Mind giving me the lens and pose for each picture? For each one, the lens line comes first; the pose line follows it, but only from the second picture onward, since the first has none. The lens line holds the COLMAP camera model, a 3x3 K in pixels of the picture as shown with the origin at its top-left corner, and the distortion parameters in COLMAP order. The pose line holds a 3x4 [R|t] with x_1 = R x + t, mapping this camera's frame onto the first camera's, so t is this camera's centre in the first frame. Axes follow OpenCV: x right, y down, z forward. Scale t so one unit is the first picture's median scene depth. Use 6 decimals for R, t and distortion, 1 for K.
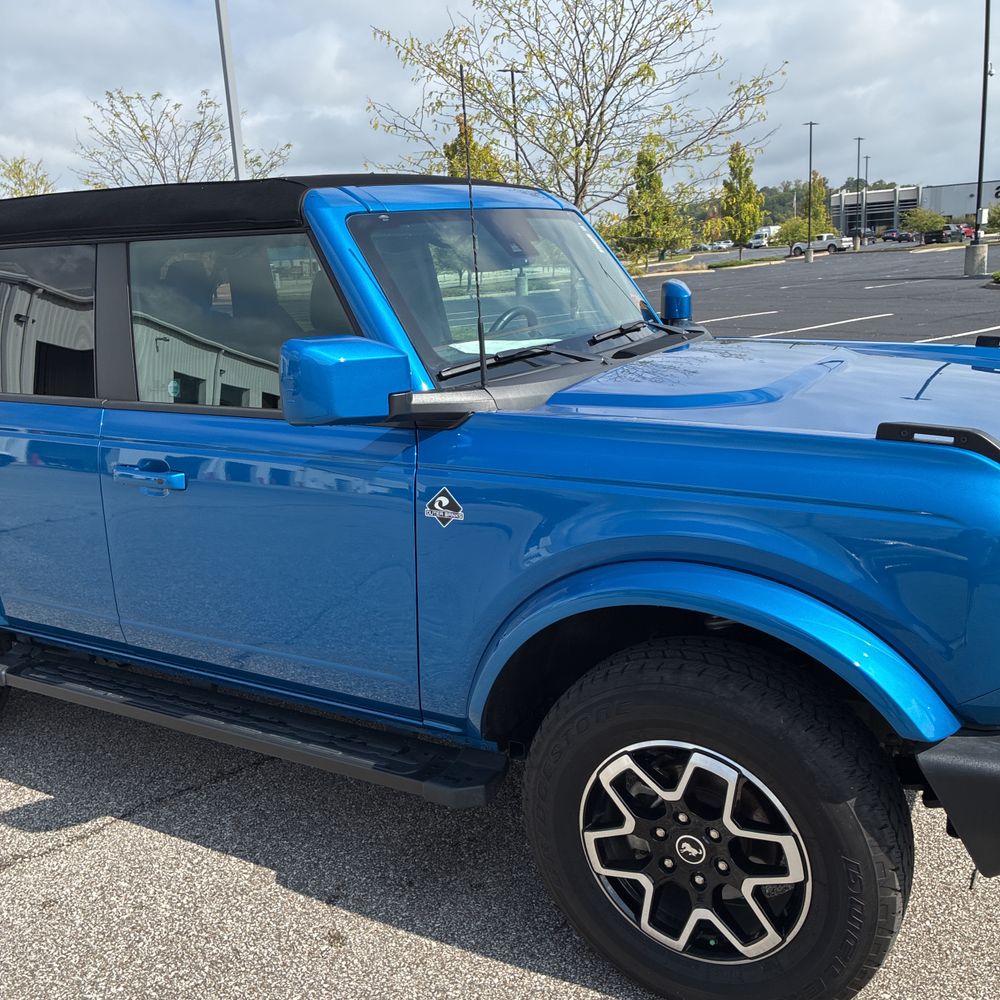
lens RADIAL K [[1012.5, 0, 494.6], [0, 1012.5, 501.7], [0, 0, 1]] dist [0.025467, 0.000000]
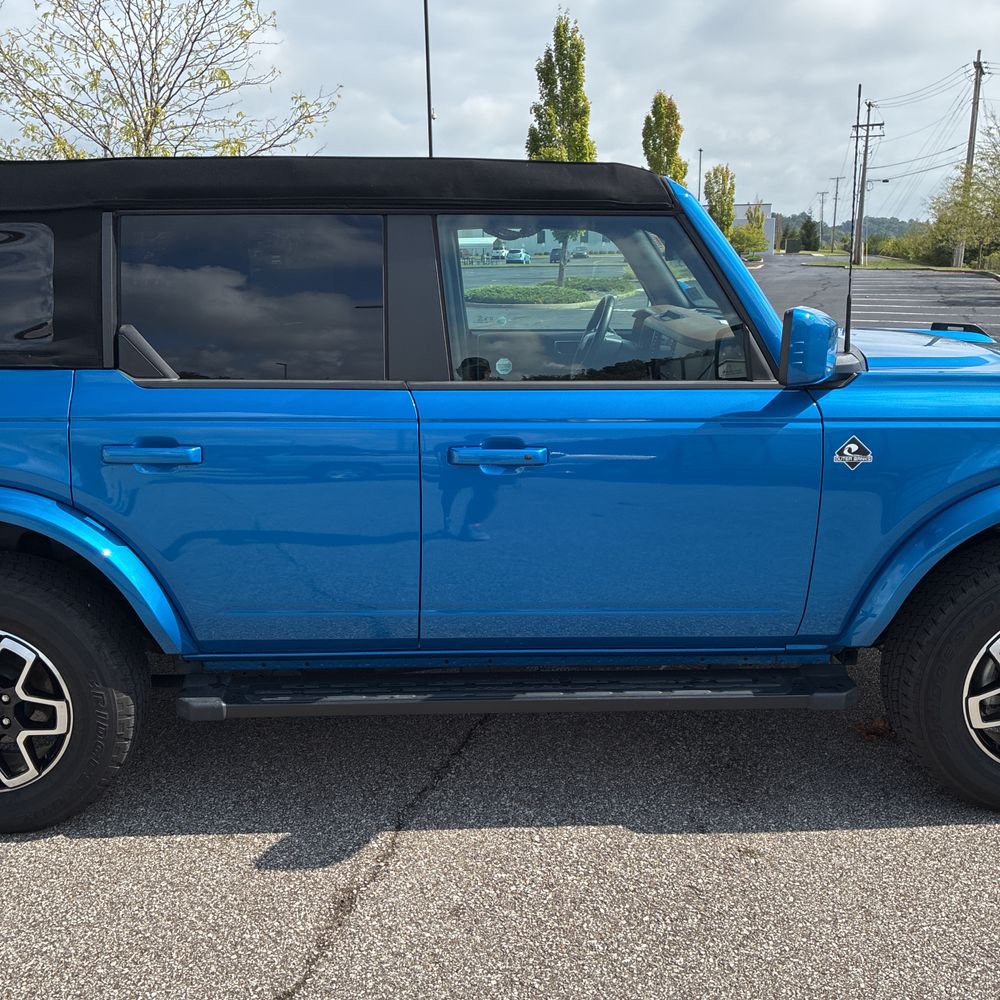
lens RADIAL K [[1012.5, 0, 495.6], [0, 1012.5, 497.9], [0, 0, 1]] dist [0.025467, 0.000000]
pose [[0.851273, -0.080972, 0.518438, -0.925004], [0.090188, 0.995897, 0.007455, 0.010360], [-0.516915, 0.040411, 0.855083, 0.178126]]
